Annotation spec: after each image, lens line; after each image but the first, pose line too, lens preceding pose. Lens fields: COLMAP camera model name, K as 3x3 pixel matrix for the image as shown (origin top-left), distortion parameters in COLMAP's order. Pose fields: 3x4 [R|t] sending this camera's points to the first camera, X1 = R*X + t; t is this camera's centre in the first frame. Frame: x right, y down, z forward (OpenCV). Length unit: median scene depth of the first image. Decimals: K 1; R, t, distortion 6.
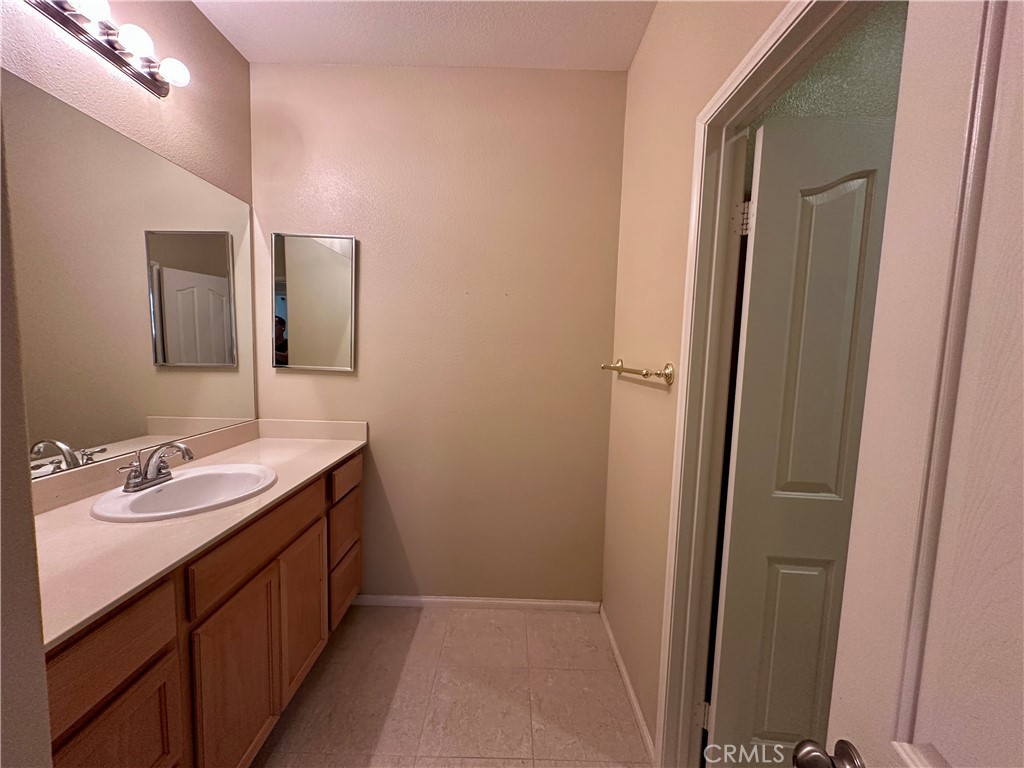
lens RADIAL K [[406.1, 0, 510.2], [0, 406.1, 385.4], [0, 0, 1]] dist [-0.004409, 0.000749]
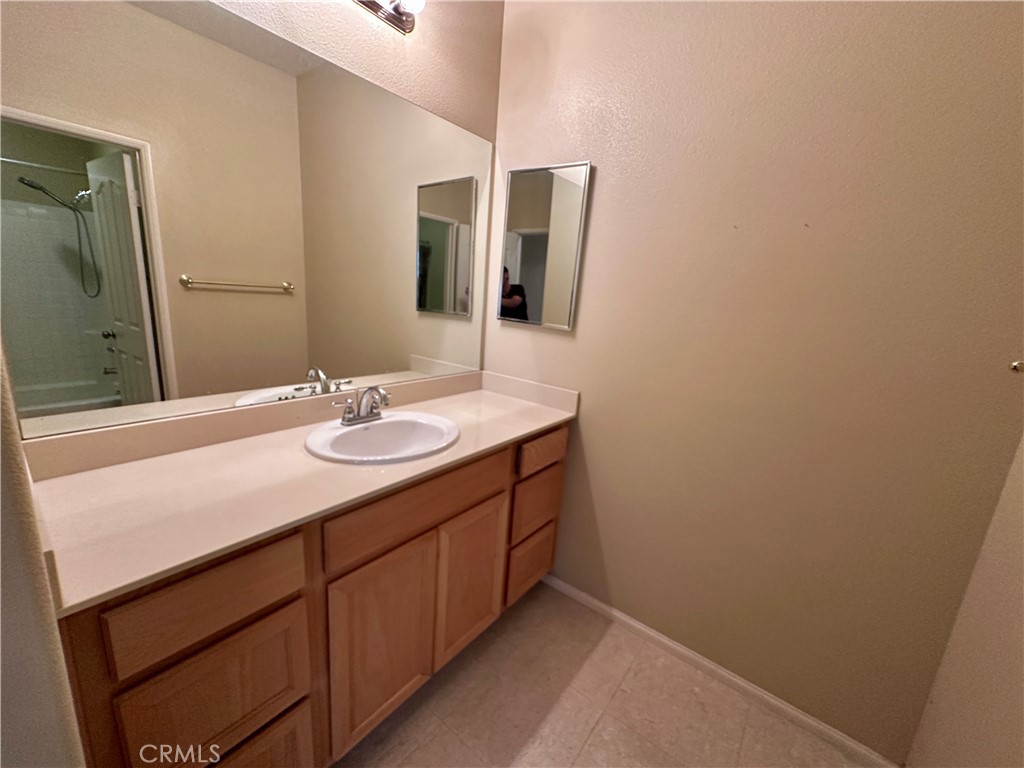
lens RADIAL K [[406.1, 0, 516.2], [0, 406.1, 382.5], [0, 0, 1]] dist [-0.004409, 0.000749]
pose [[0.788212, 0.164342, -0.593054, 0.118284], [-0.103844, 0.985383, 0.135045, -0.084808], [0.606579, -0.044859, 0.793757, 0.681668]]
